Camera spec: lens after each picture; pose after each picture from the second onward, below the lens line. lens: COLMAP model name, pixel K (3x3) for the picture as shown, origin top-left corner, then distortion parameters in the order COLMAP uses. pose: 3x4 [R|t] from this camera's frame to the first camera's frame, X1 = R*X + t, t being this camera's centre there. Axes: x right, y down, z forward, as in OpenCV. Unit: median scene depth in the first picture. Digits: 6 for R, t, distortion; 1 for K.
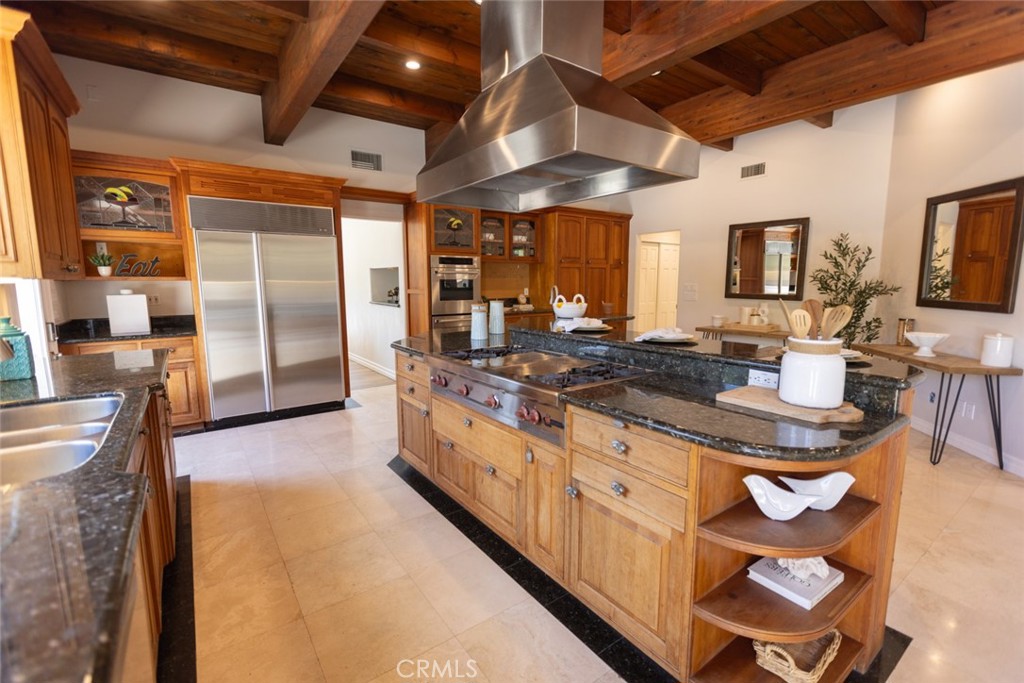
lens RADIAL K [[452.2, 0, 512.0], [0, 452.2, 341.5], [0, 0, 1]] dist [-0.000432, -0.000021]
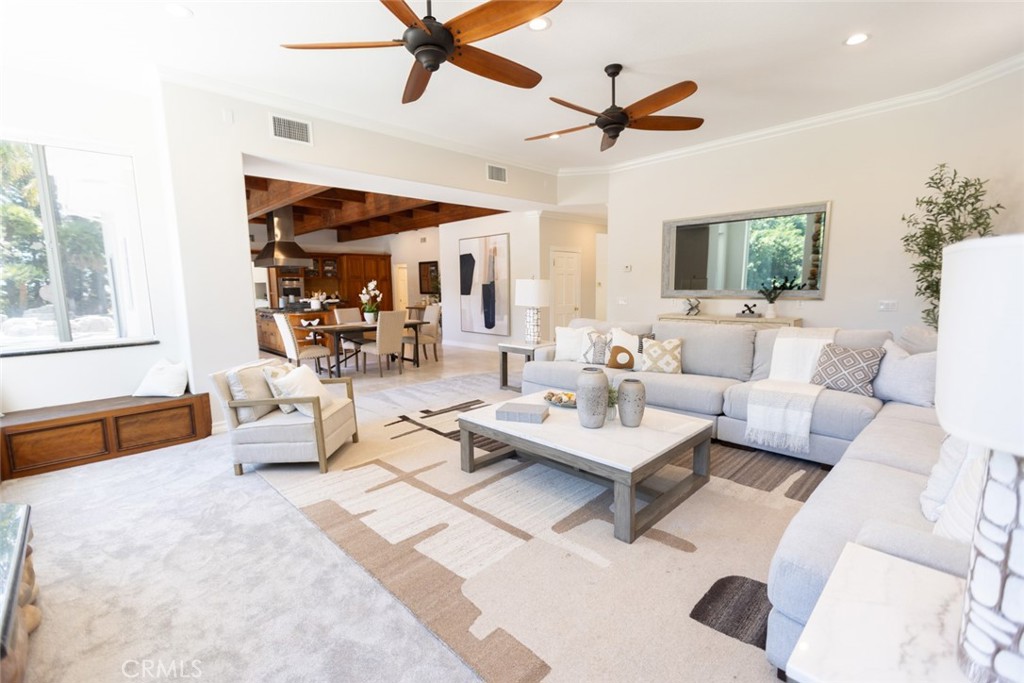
lens RADIAL K [[474.4, 0, 512.0], [0, 474.4, 341.5], [0, 0, 1]] dist [0.000006, -0.000004]
pose [[0.993116, -0.024741, 0.114488, 0.618217], [0.026052, 0.999611, -0.009973, 0.167052], [-0.114197, 0.012887, 0.993375, -1.339895]]
